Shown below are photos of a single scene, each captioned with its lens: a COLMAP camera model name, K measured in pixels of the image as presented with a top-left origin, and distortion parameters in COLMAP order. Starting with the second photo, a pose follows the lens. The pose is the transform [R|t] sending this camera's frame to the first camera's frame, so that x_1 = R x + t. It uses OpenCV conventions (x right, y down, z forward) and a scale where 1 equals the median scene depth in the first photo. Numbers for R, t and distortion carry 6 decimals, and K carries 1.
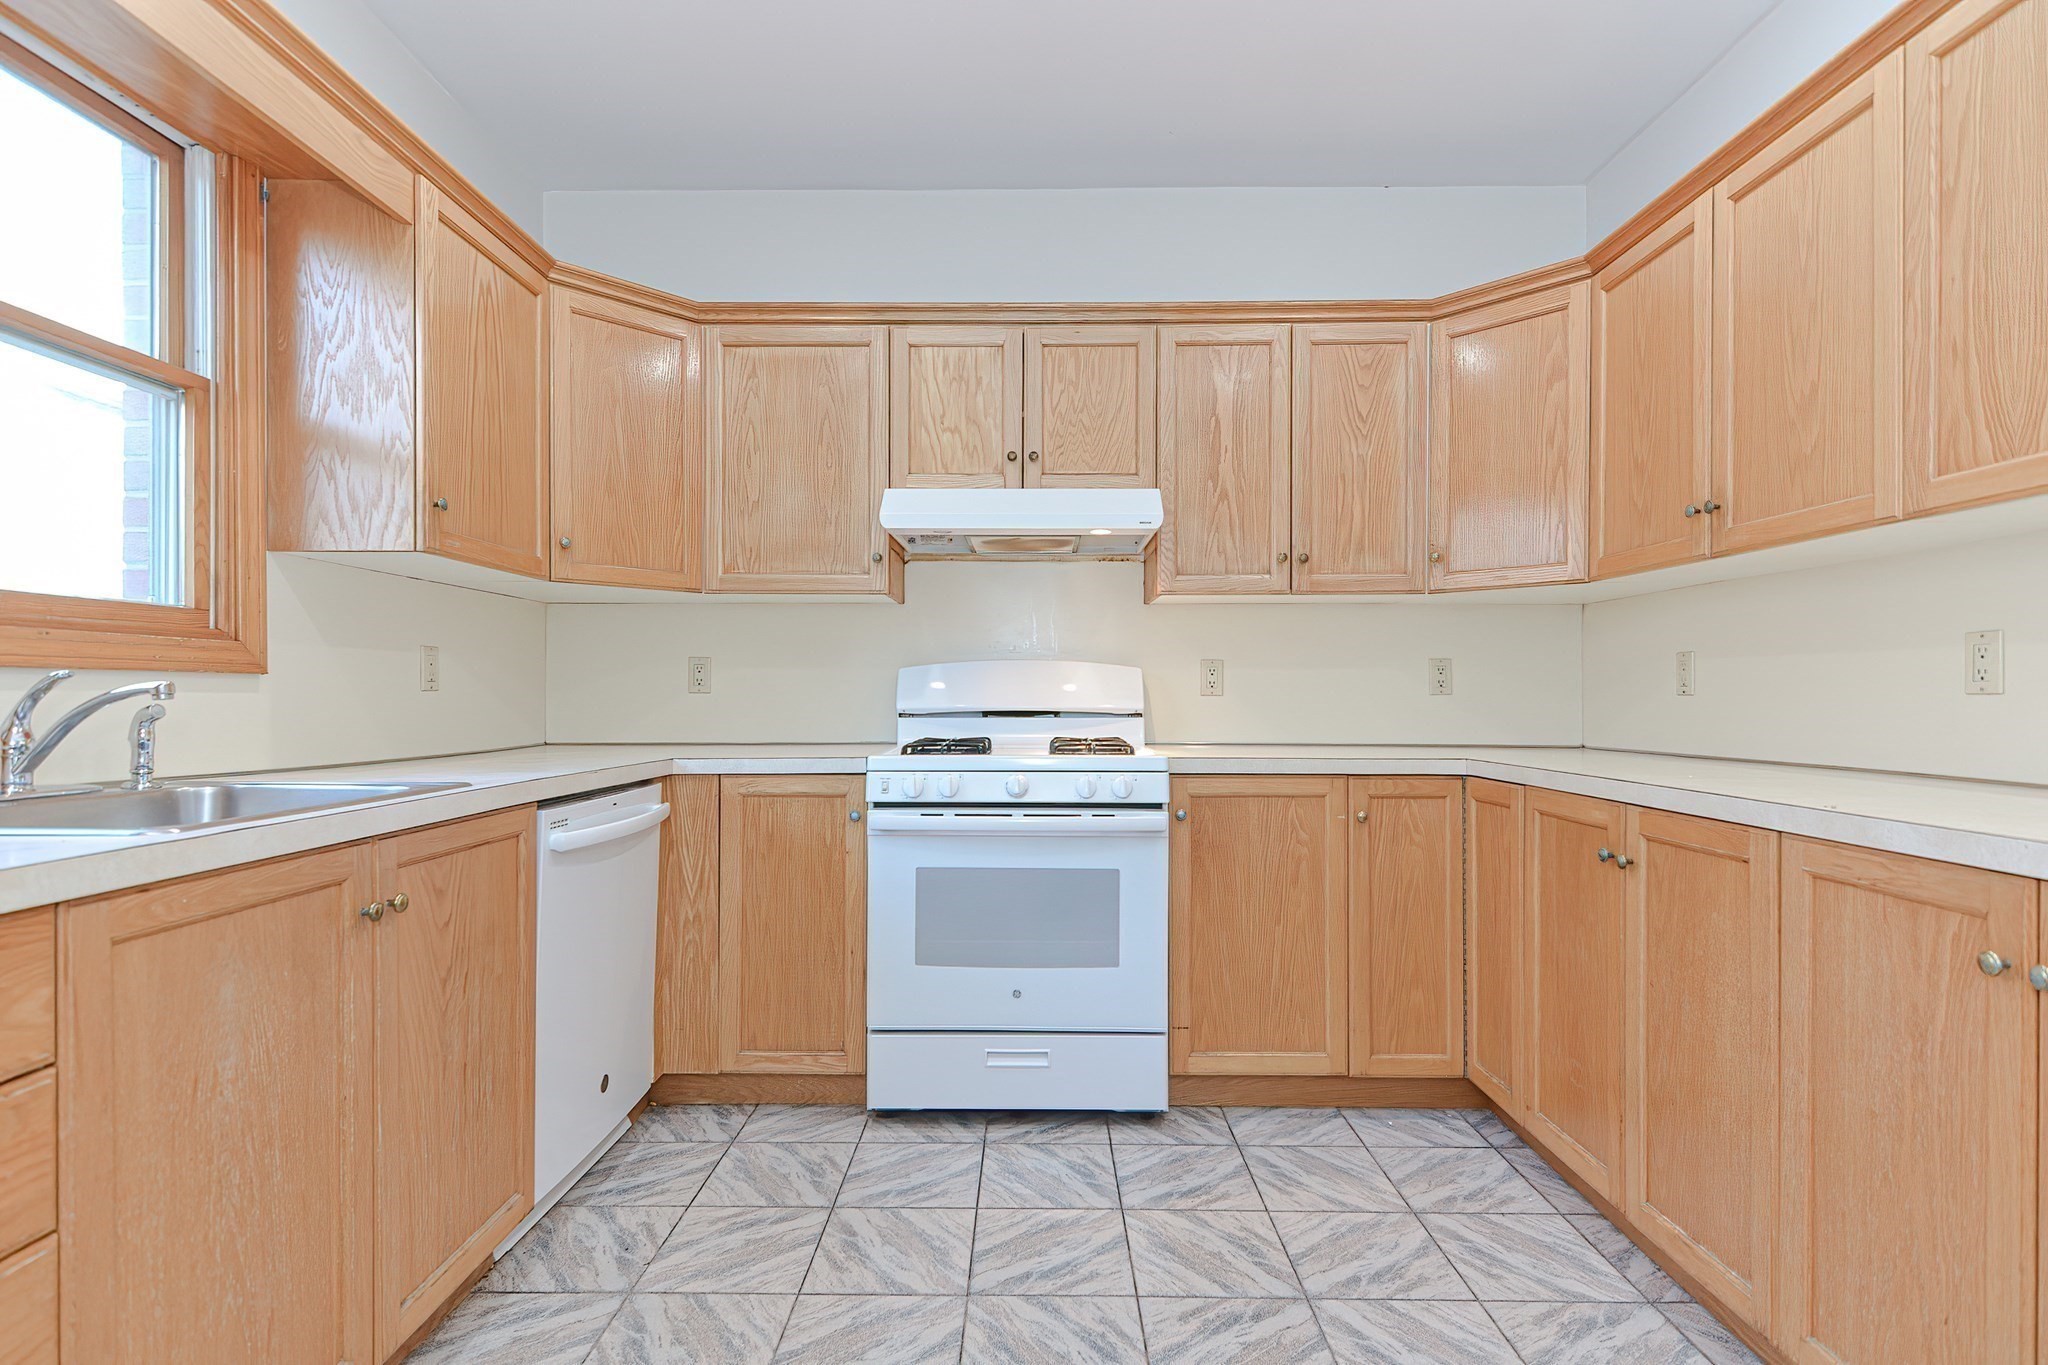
lens RADIAL K [[987.1, 0, 1023.5], [0, 987.1, 693.2], [0, 0, 1]] dist [0.019172, -0.011306]
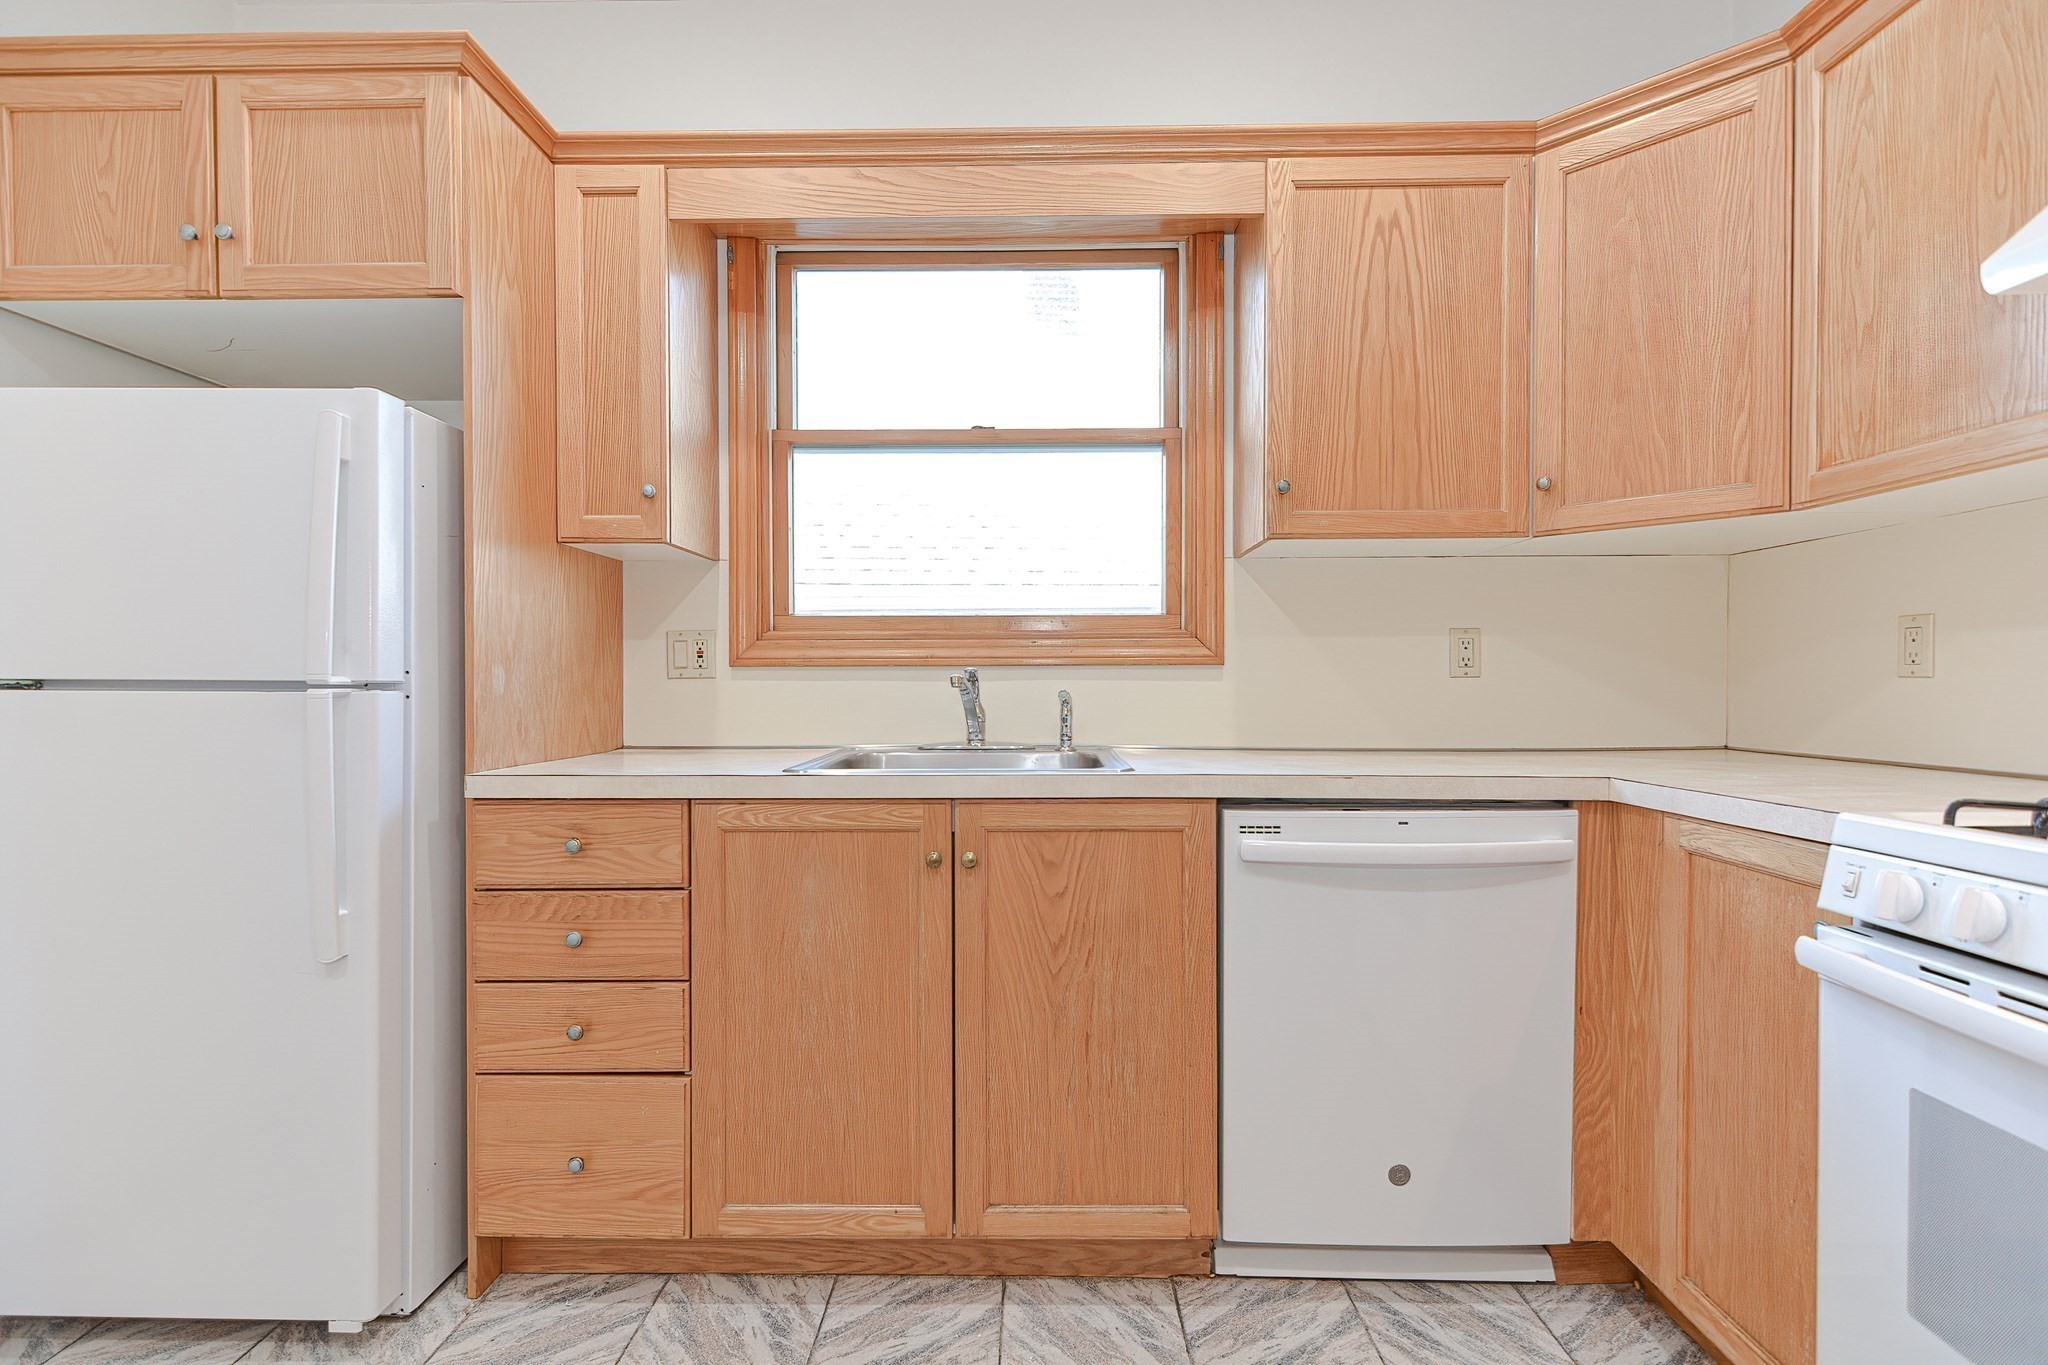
lens RADIAL K [[987.1, 0, 1023.5], [0, 987.1, 693.2], [0, 0, 1]] dist [0.019172, -0.011306]
pose [[0.001496, 0.009399, -0.999955, 0.315671], [0.005061, 0.999943, 0.009406, 0.000968], [0.999986, -0.005075, 0.001448, 0.611853]]
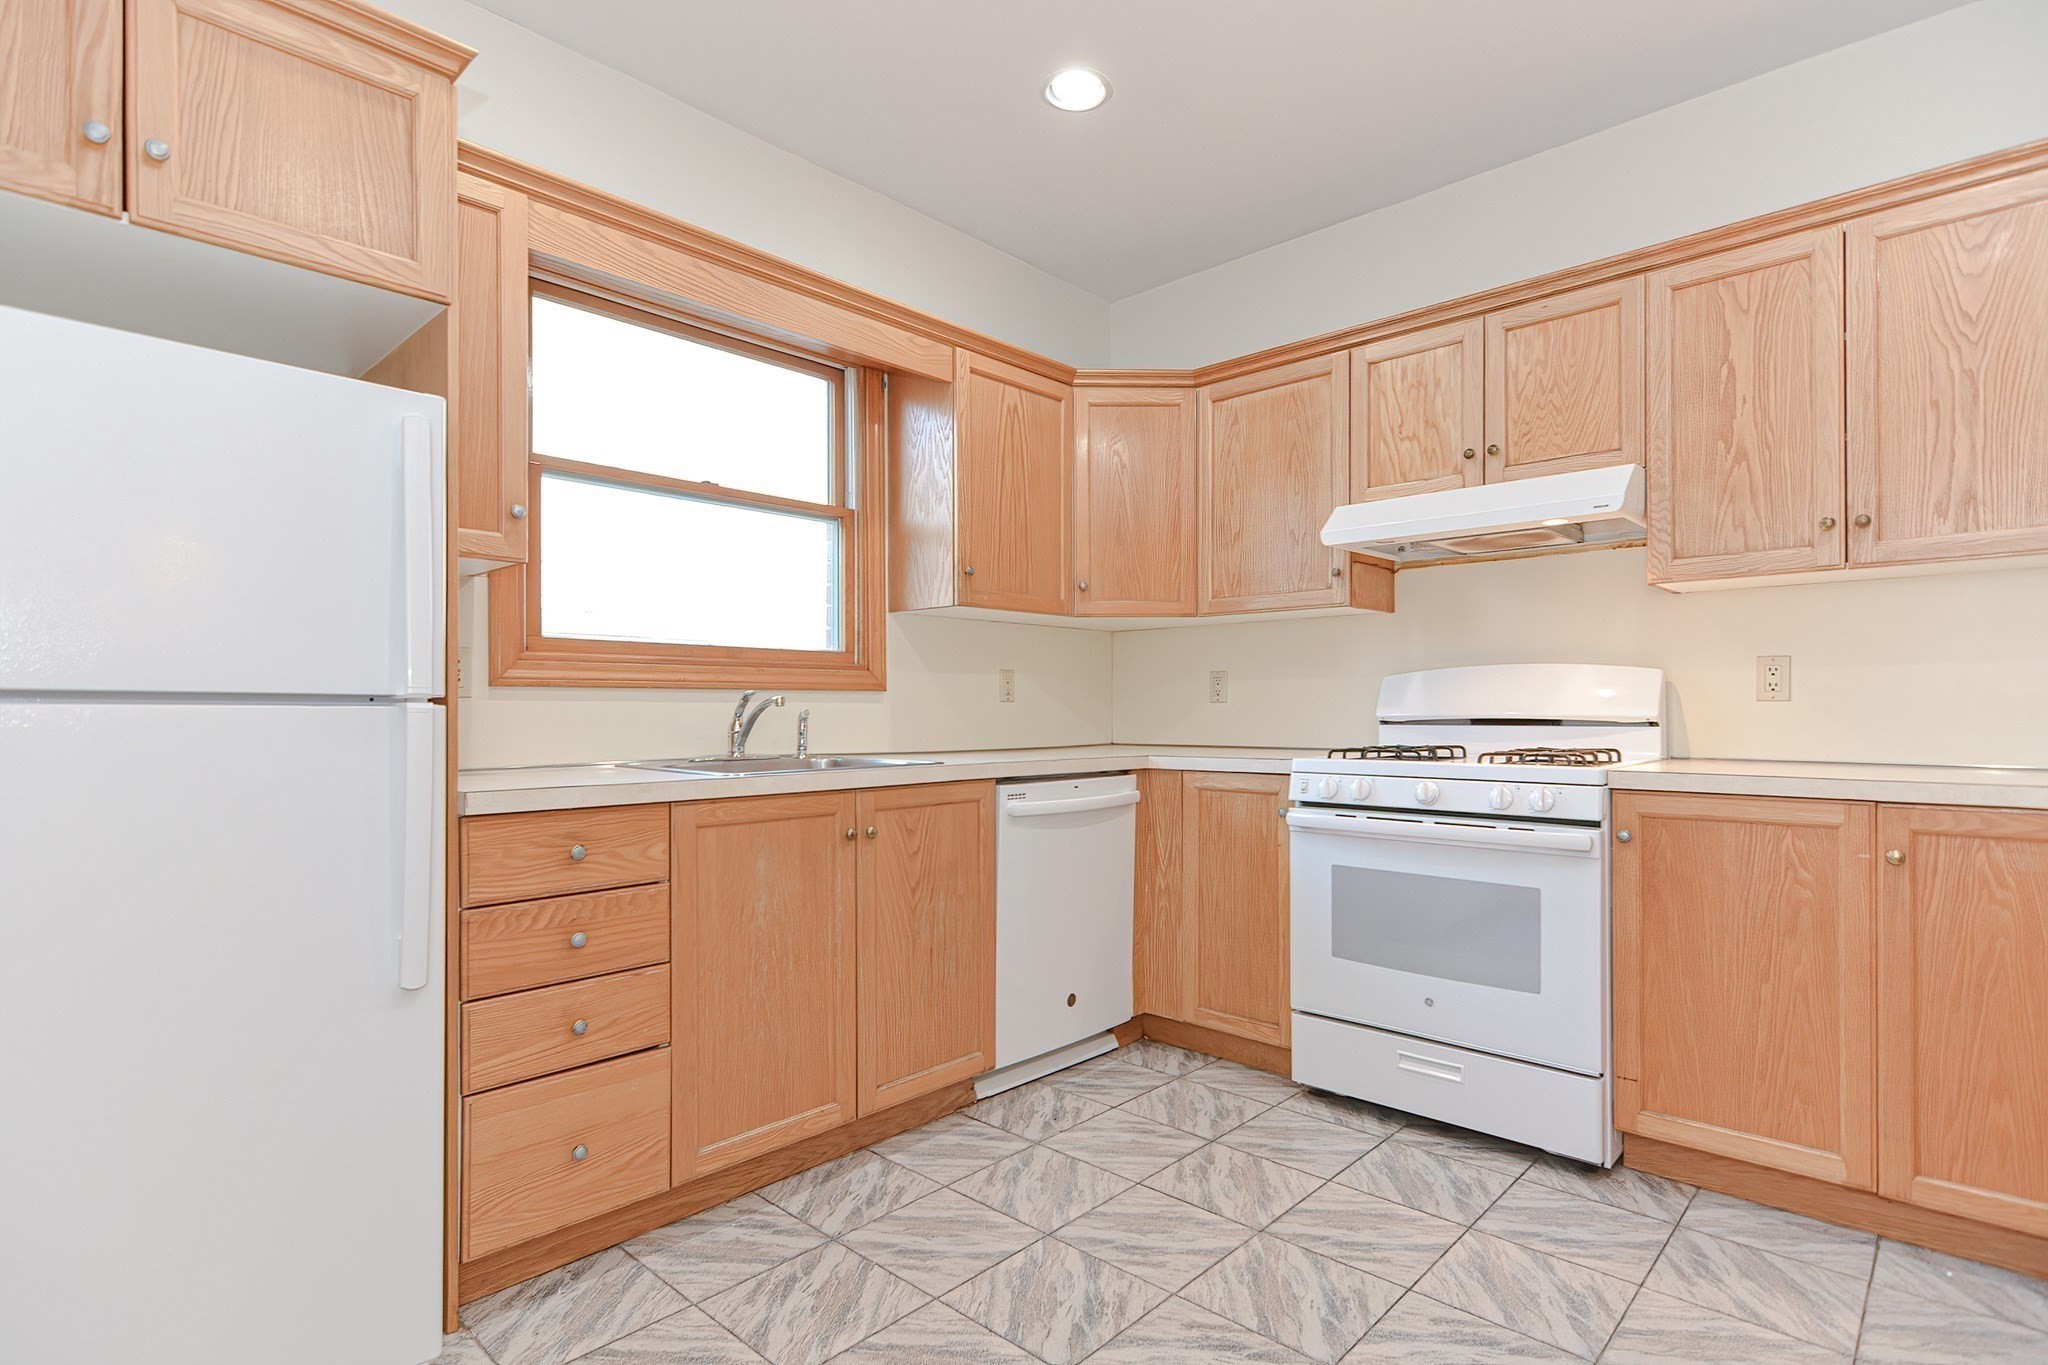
lens RADIAL K [[1011.1, 0, 1031.8], [0, 1011.1, 703.8], [0, 0, 1]] dist [0.010680, -0.009847]
pose [[0.742099, -0.006580, -0.670258, 0.379291], [0.005053, 0.999978, -0.004222, 0.006778], [0.670272, -0.000253, 0.742116, -0.021863]]
